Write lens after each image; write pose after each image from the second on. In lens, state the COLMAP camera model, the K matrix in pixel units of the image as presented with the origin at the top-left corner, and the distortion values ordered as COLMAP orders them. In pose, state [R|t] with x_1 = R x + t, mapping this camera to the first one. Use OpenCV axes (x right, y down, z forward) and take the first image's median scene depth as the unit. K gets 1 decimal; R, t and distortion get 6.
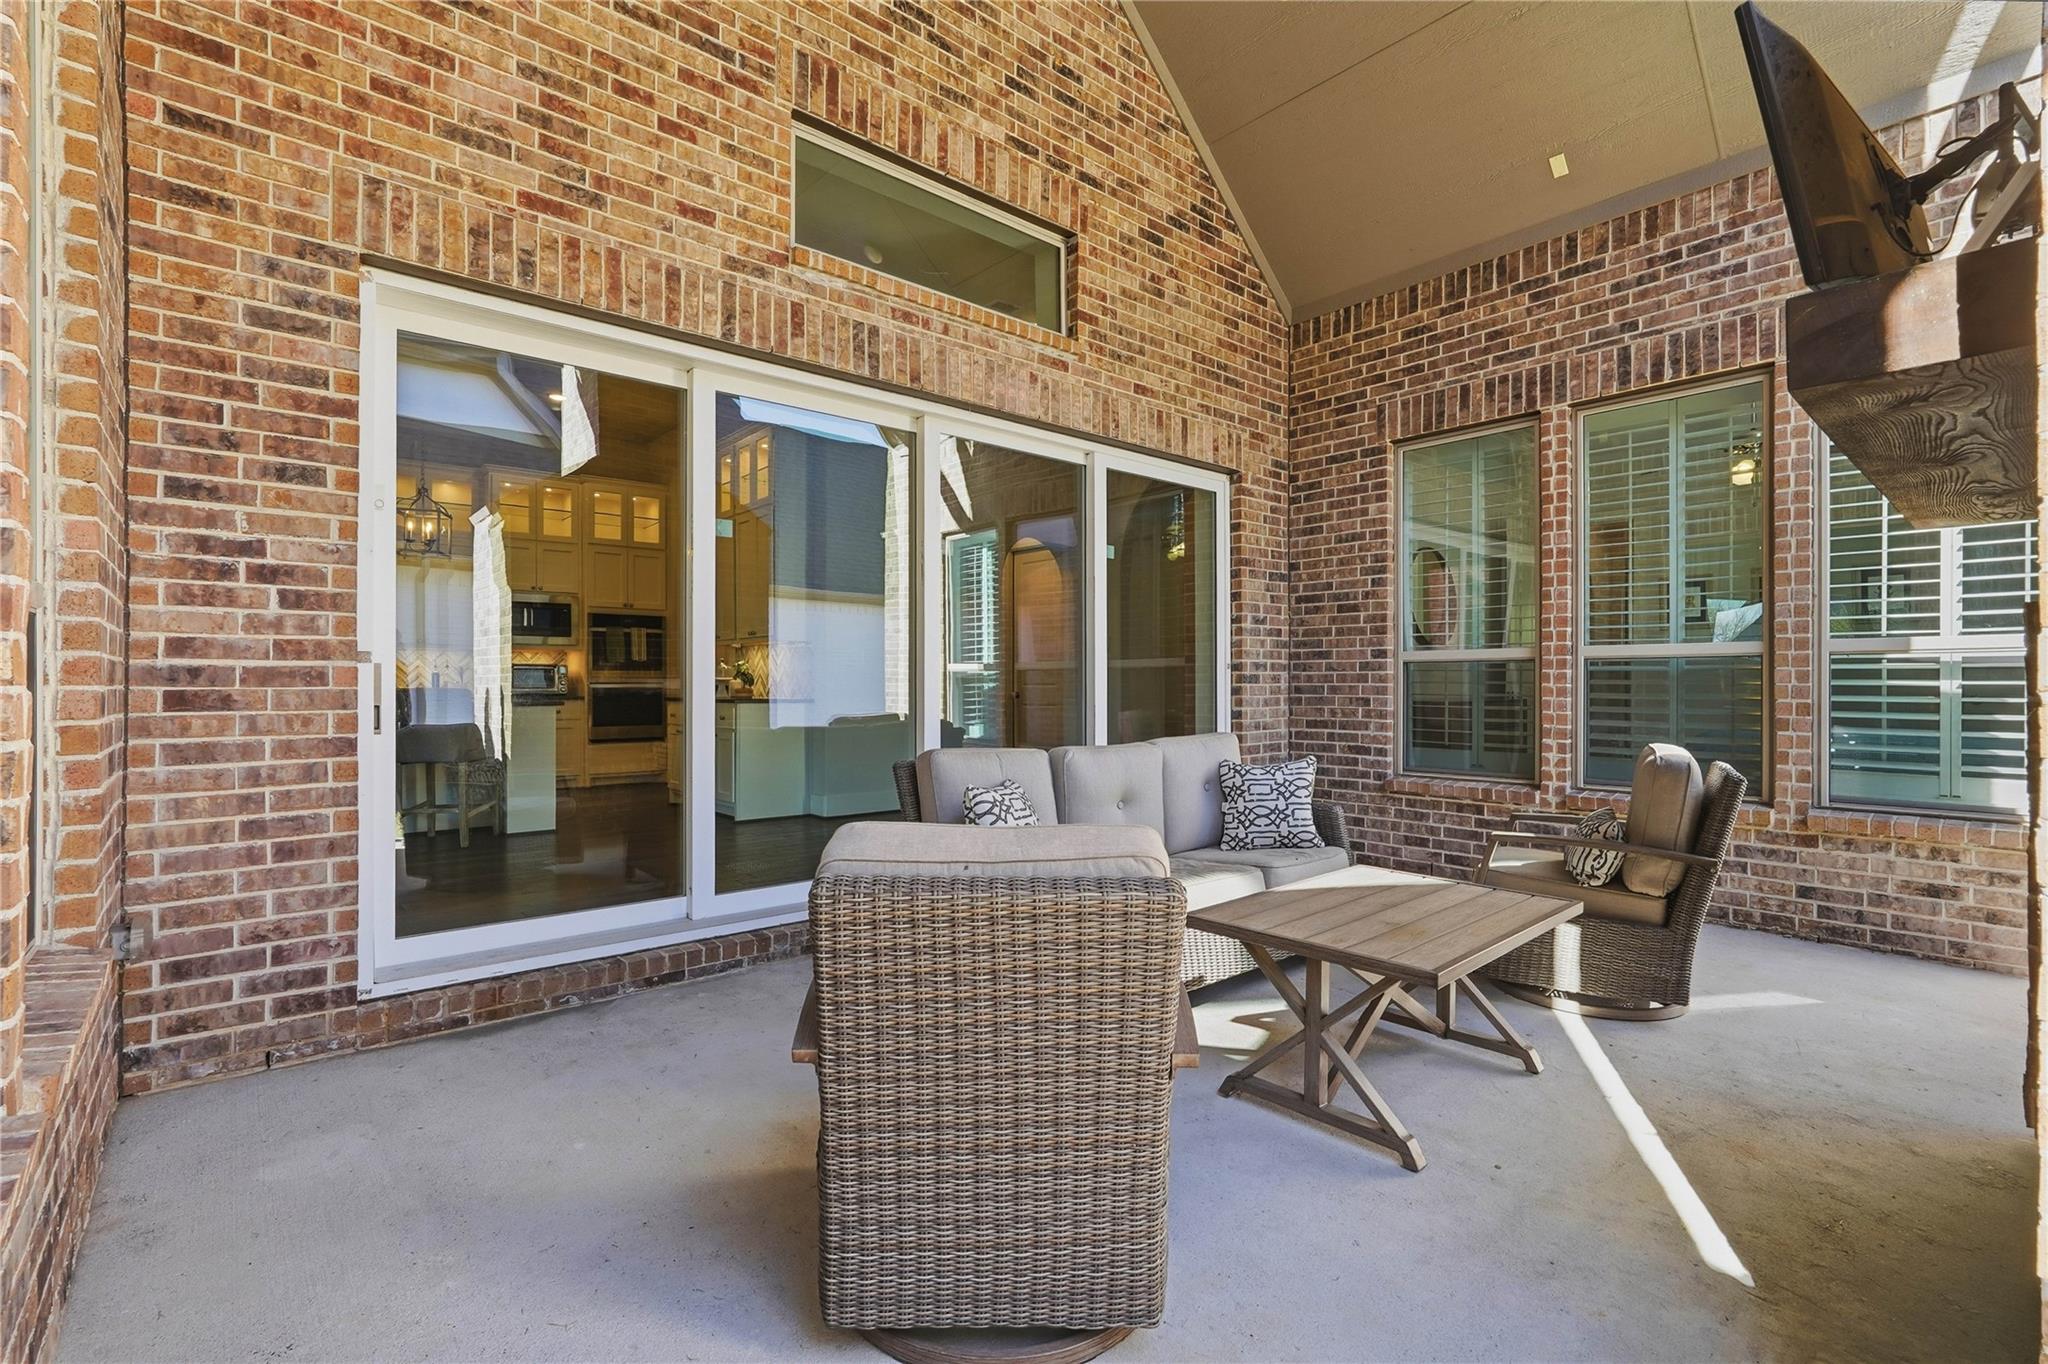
lens RADIAL K [[929.3, 0, 1036.3], [0, 929.3, 684.0], [0, 0, 1]] dist [-0.003102, 0.002070]
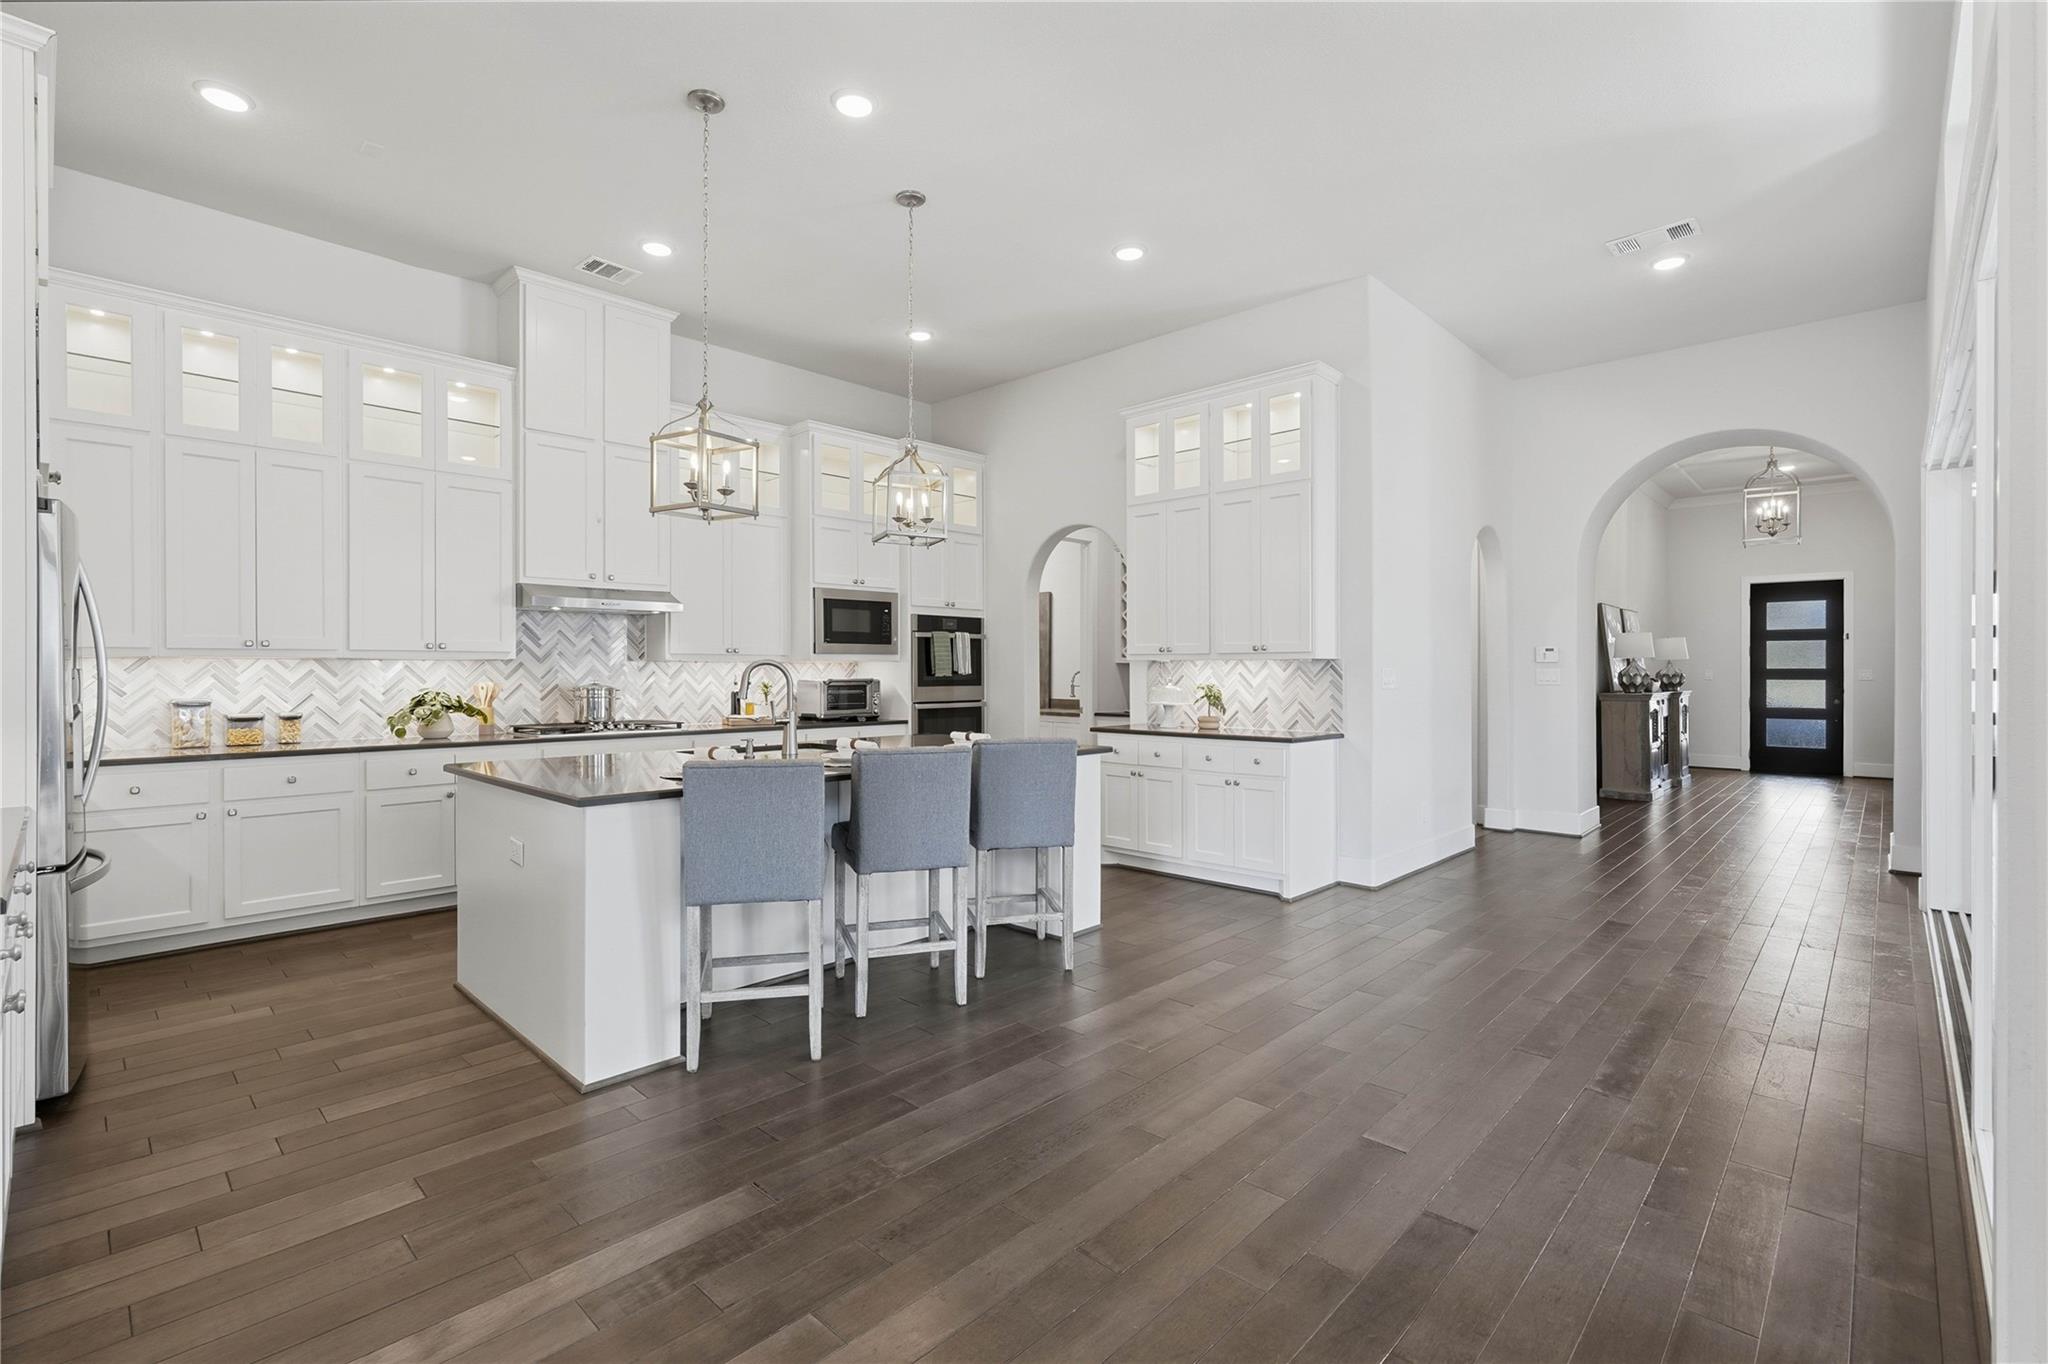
lens RADIAL K [[929.3, 0, 1024.0], [0, 929.3, 673.0], [0, 0, 1]] dist [-0.003102, 0.002070]
pose [[0.995649, -0.004954, 0.093050, -0.457358], [0.003793, 0.999913, 0.012647, -0.035792], [-0.093105, -0.012239, 0.995581, 0.200422]]
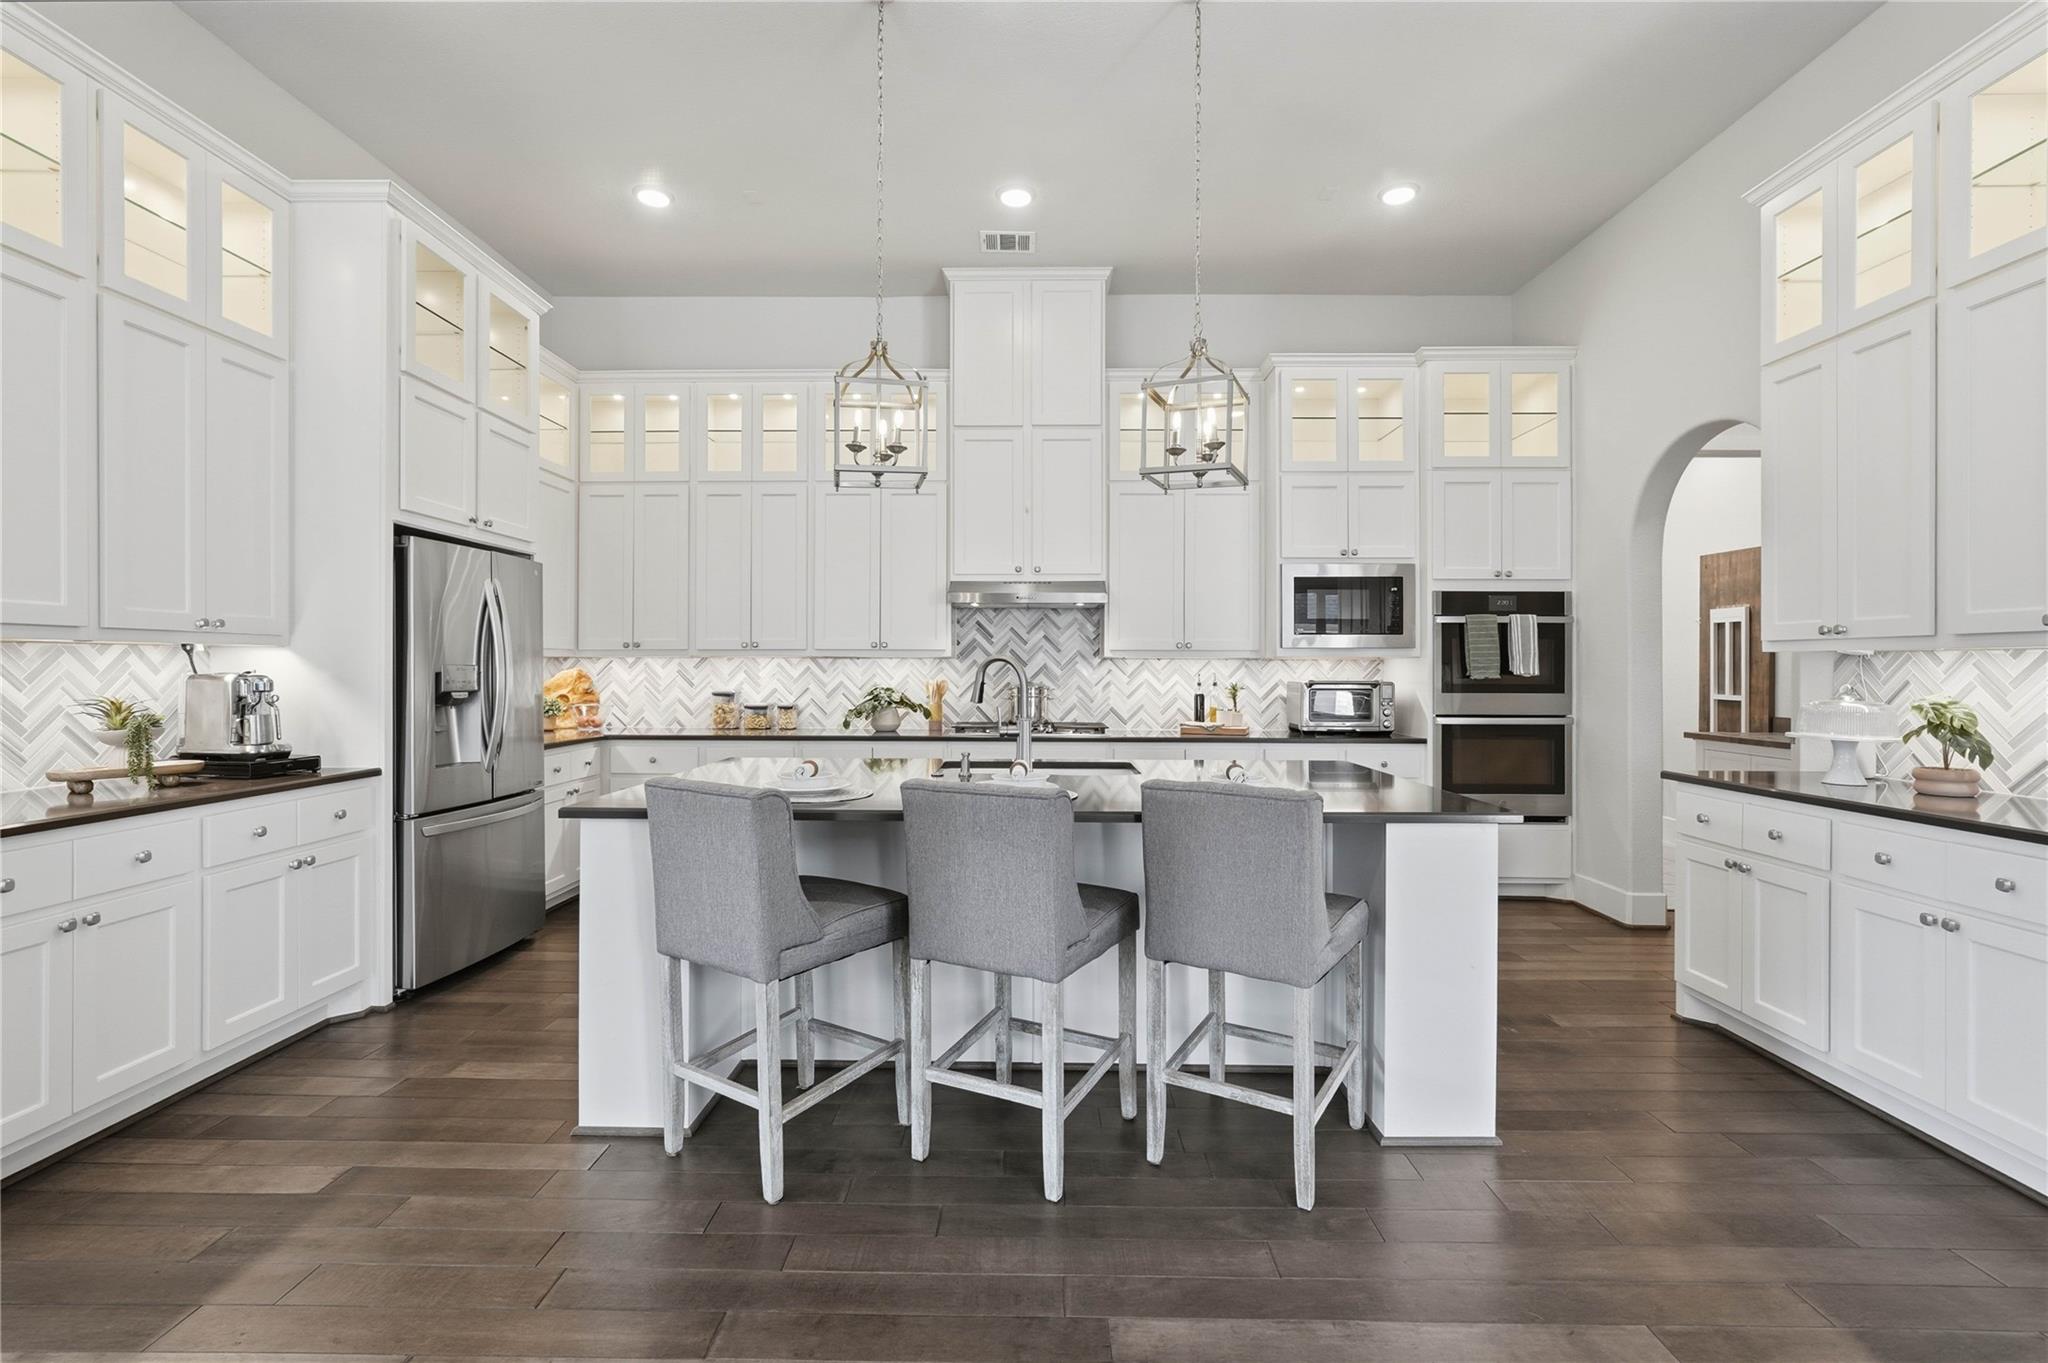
lens RADIAL K [[929.3, 0, 1033.9], [0, 929.3, 668.3], [0, 0, 1]] dist [-0.003102, 0.002070]
pose [[0.744146, -0.002356, -0.668013, -0.283164], [0.004858, 0.999986, 0.001885, -0.031740], [0.667999, -0.004648, 0.744147, 0.410993]]
